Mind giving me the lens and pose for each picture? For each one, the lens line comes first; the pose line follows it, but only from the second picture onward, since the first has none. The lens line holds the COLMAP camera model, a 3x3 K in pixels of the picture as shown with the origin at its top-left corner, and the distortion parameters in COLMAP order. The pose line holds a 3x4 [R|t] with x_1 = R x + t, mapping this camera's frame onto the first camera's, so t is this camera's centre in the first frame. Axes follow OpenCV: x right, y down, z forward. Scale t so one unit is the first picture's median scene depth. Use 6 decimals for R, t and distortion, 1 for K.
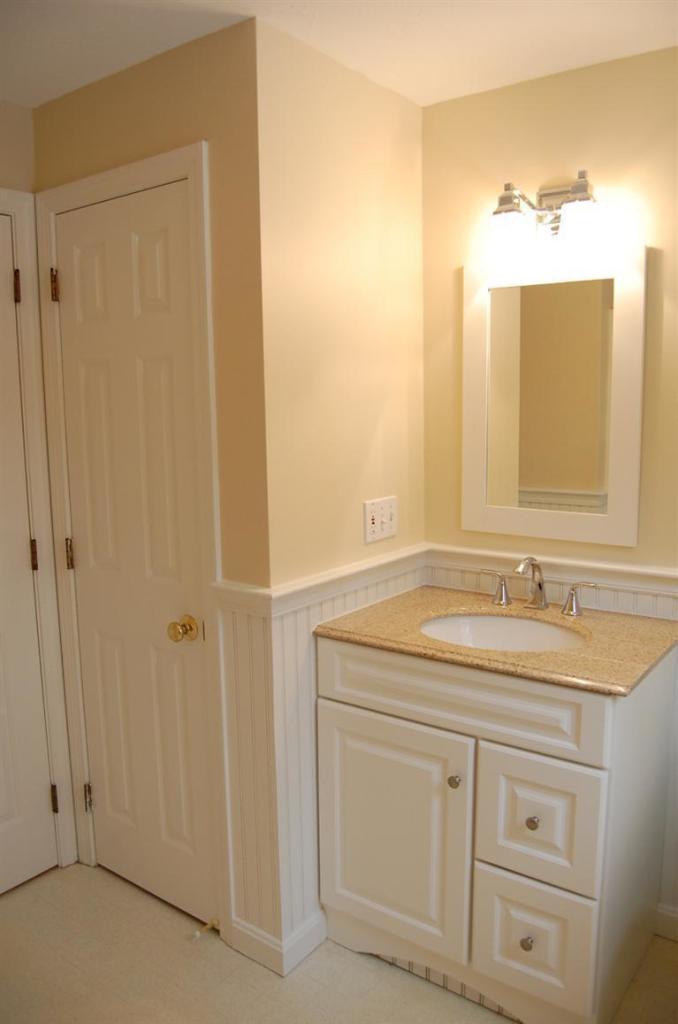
lens RADIAL K [[798.7, 0, 340.2], [0, 798.7, 526.4], [0, 0, 1]] dist [-0.092170, 0.029623]
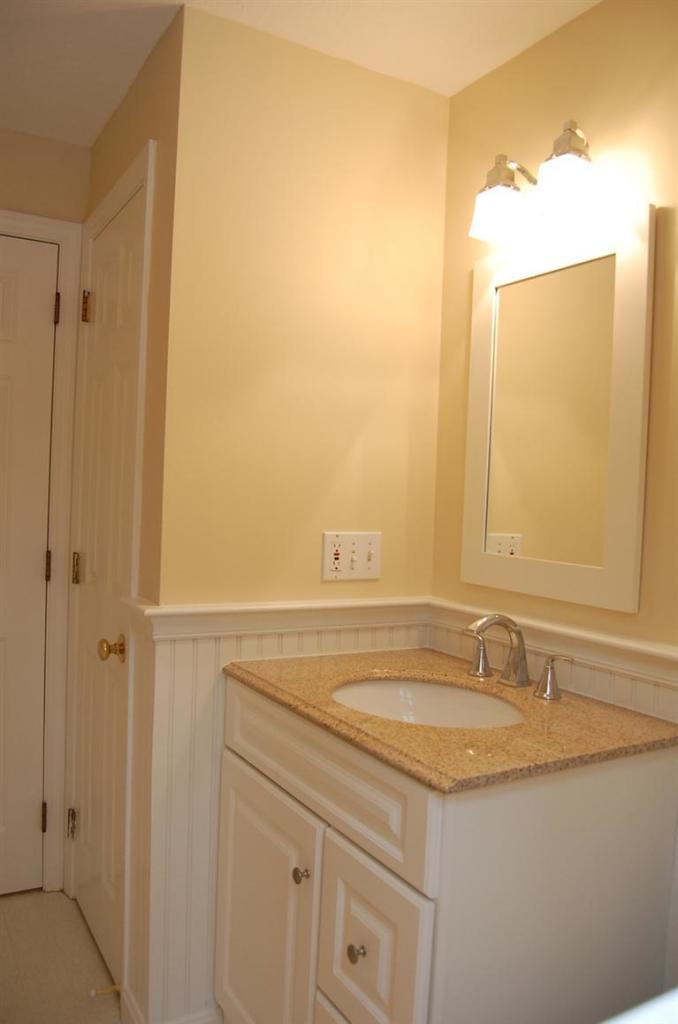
lens RADIAL K [[798.7, 0, 340.2], [0, 798.7, 526.4], [0, 0, 1]] dist [-0.092170, 0.029623]
pose [[0.917553, 0.066633, -0.391991, 0.409922], [-0.114422, 0.988405, -0.099818, 0.050671], [0.380794, 0.136440, 0.914538, 0.234479]]
